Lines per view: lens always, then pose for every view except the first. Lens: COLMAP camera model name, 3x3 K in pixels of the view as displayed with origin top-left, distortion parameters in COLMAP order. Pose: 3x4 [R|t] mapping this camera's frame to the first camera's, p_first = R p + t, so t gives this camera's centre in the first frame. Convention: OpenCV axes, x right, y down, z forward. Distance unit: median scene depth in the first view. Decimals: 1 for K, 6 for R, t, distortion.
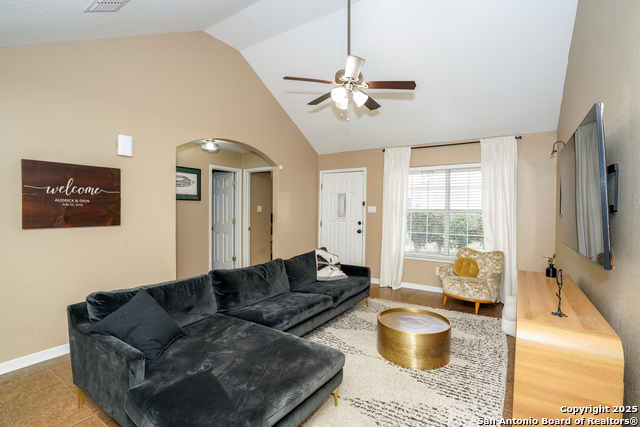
lens RADIAL K [[298.2, 0, 317.5], [0, 298.2, 211.8], [0, 0, 1]] dist [-0.070403, 0.028898]
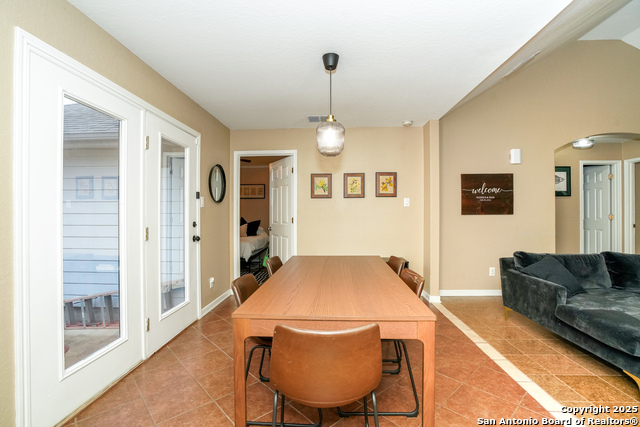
lens RADIAL K [[298.2, 0, 317.5], [0, 298.2, 211.8], [0, 0, 1]] dist [-0.070403, 0.028898]
pose [[0.518590, -0.010901, -0.854954, 0.021941], [0.001223, 0.999927, -0.012007, 0.053100], [0.855022, 0.005181, 0.518565, -0.551716]]
